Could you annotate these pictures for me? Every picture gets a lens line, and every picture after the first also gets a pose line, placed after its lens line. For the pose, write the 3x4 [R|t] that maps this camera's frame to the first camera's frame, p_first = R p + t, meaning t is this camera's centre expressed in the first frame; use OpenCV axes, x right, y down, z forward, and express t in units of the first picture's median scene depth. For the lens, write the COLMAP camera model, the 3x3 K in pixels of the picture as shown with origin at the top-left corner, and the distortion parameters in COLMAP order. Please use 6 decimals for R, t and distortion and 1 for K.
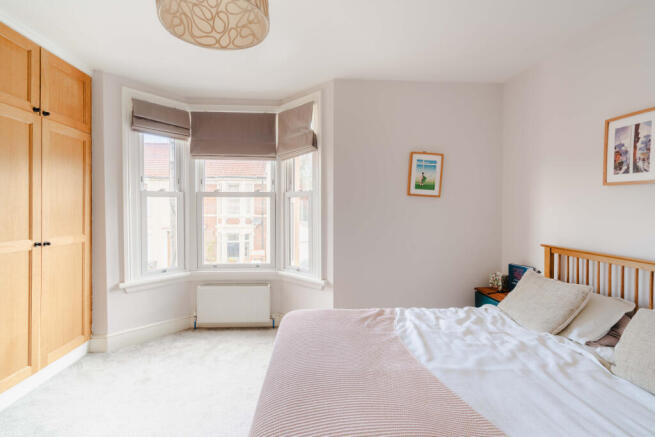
lens RADIAL K [[301.1, 0, 325.2], [0, 301.1, 215.2], [0, 0, 1]] dist [-0.003239, 0.001222]
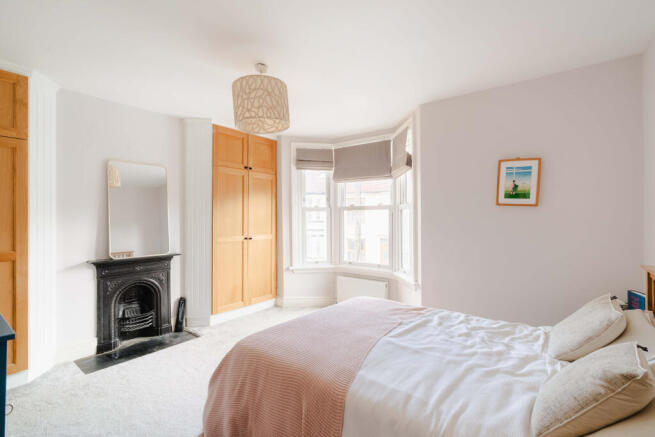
lens RADIAL K [[301.1, 0, 327.5], [0, 301.1, 223.5], [0, 0, 1]] dist [-0.003239, 0.001222]
pose [[0.765192, 0.007796, -0.643755, 0.482730], [-0.010146, 0.999949, 0.000051, -0.001905], [0.643722, 0.006492, 0.765232, -0.089170]]
